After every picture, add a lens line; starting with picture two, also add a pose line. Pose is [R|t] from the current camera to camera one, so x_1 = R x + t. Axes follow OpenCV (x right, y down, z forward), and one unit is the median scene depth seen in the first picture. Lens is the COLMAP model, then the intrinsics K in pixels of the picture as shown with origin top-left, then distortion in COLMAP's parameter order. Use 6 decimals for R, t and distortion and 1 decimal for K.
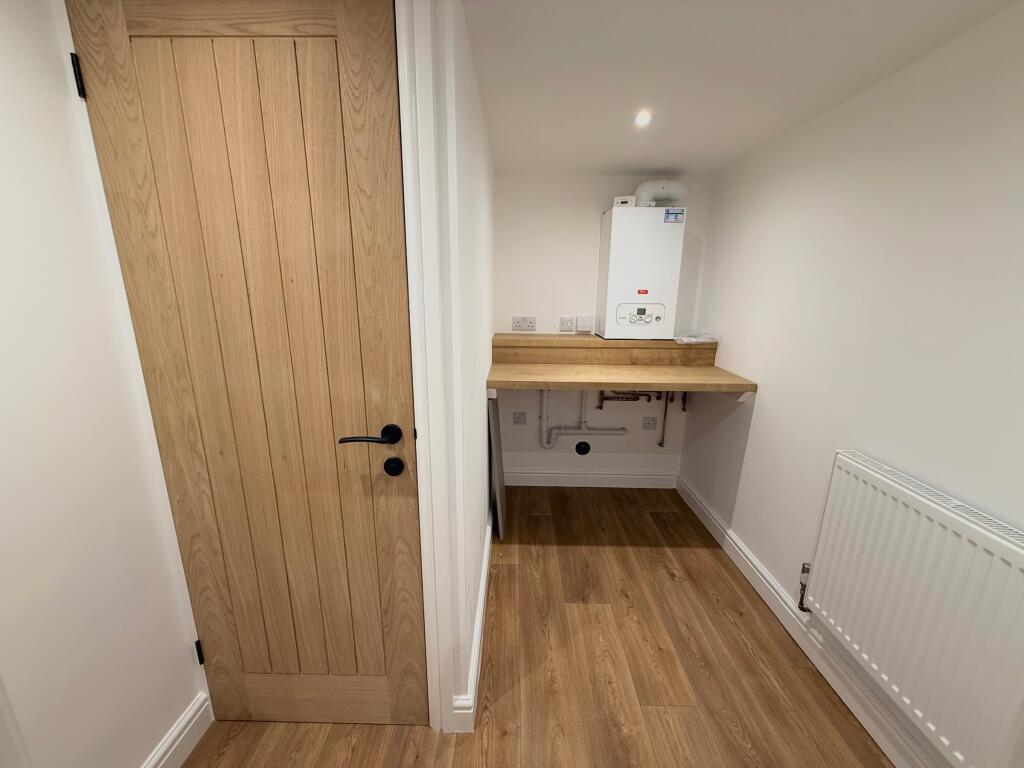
lens RADIAL K [[408.6, 0, 515.0], [0, 408.6, 386.1], [0, 0, 1]] dist [-0.001659, 0.000444]
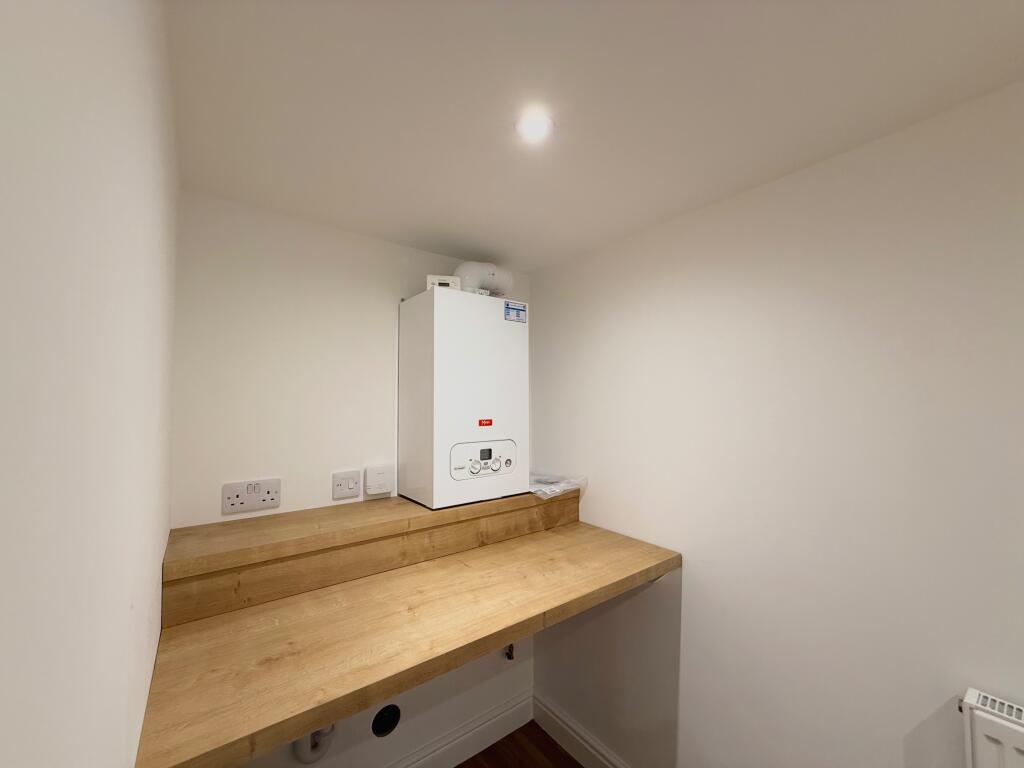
lens RADIAL K [[408.6, 0, 508.9], [0, 408.6, 389.4], [0, 0, 1]] dist [-0.001659, 0.000444]
pose [[0.793439, 0.005355, 0.608626, -0.032924], [0.158039, 0.963851, -0.214509, -0.137879], [-0.587773, 0.266387, 0.763911, 0.484483]]
